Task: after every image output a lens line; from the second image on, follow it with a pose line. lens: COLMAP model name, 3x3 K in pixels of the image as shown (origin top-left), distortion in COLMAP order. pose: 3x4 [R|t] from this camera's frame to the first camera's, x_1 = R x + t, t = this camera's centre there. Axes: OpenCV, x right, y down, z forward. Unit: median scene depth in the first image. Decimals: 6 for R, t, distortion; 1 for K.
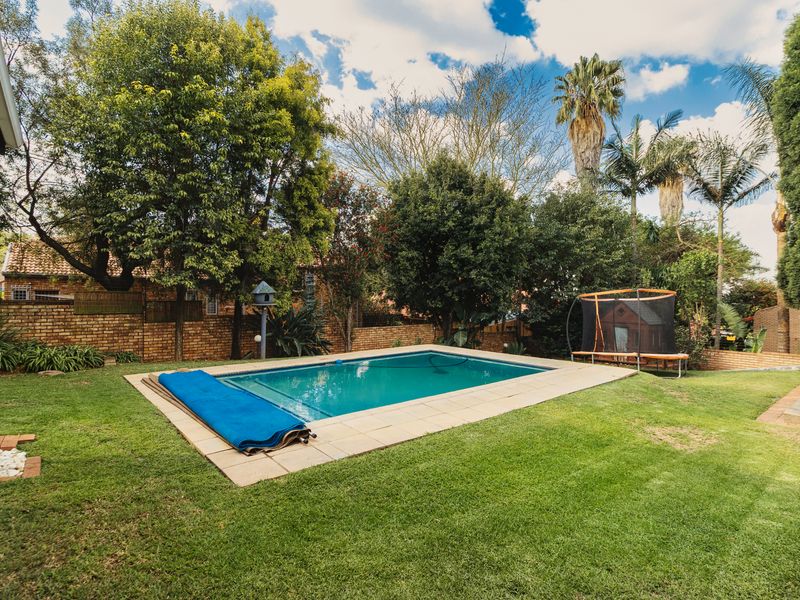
lens RADIAL K [[413.9, 0, 401.0], [0, 413.9, 300.2], [0, 0, 1]] dist [0.001808, -0.002246]
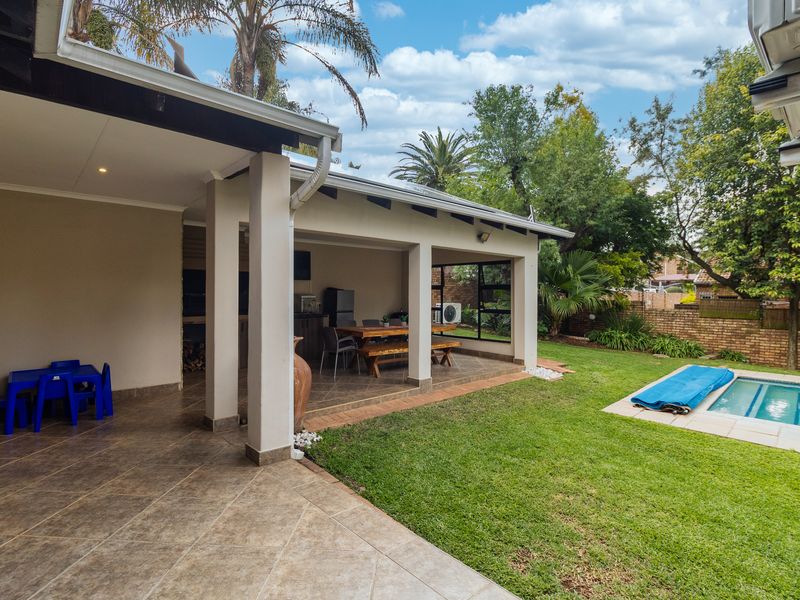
lens RADIAL K [[413.9, 0, 401.4], [0, 413.9, 300.8], [0, 0, 1]] dist [0.001808, -0.002246]
pose [[0.050673, 0.007423, -0.998688, 0.448801], [-0.018827, 0.999802, 0.006476, -0.007771], [0.998538, 0.018474, 0.050803, 0.006696]]
